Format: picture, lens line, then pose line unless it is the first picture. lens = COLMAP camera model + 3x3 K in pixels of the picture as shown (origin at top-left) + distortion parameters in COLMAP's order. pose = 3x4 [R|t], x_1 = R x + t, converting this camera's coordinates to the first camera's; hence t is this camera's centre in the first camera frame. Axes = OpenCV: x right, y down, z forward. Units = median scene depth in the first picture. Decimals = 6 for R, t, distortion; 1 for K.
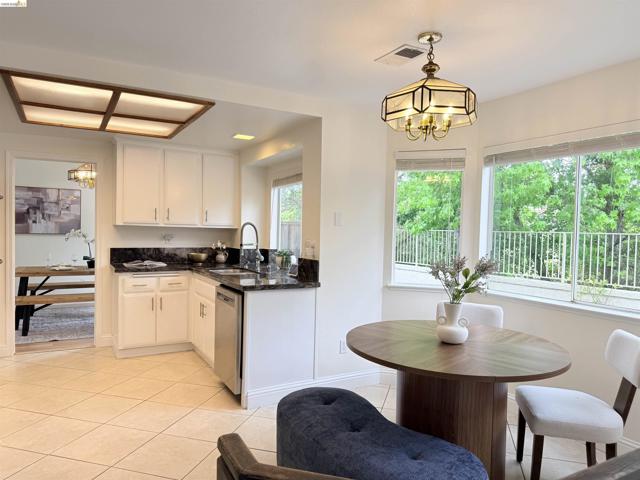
lens RADIAL K [[458.2, 0, 318.7], [0, 458.2, 242.4], [0, 0, 1]] dist [0.010927, 0.002277]
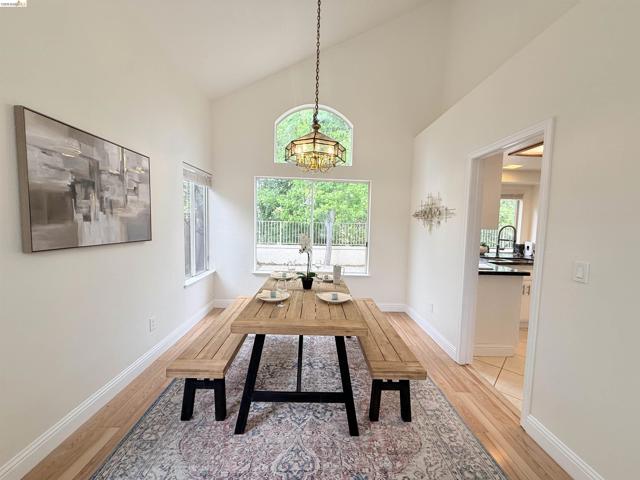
lens RADIAL K [[252.5, 0, 317.9], [0, 252.5, 238.5], [0, 0, 1]] dist [-0.000253, -0.000018]
pose [[0.472179, -0.066712, 0.878975, -0.712856], [0.015952, 0.997616, 0.067147, -0.037855], [-0.881358, -0.017684, 0.472118, 0.709397]]
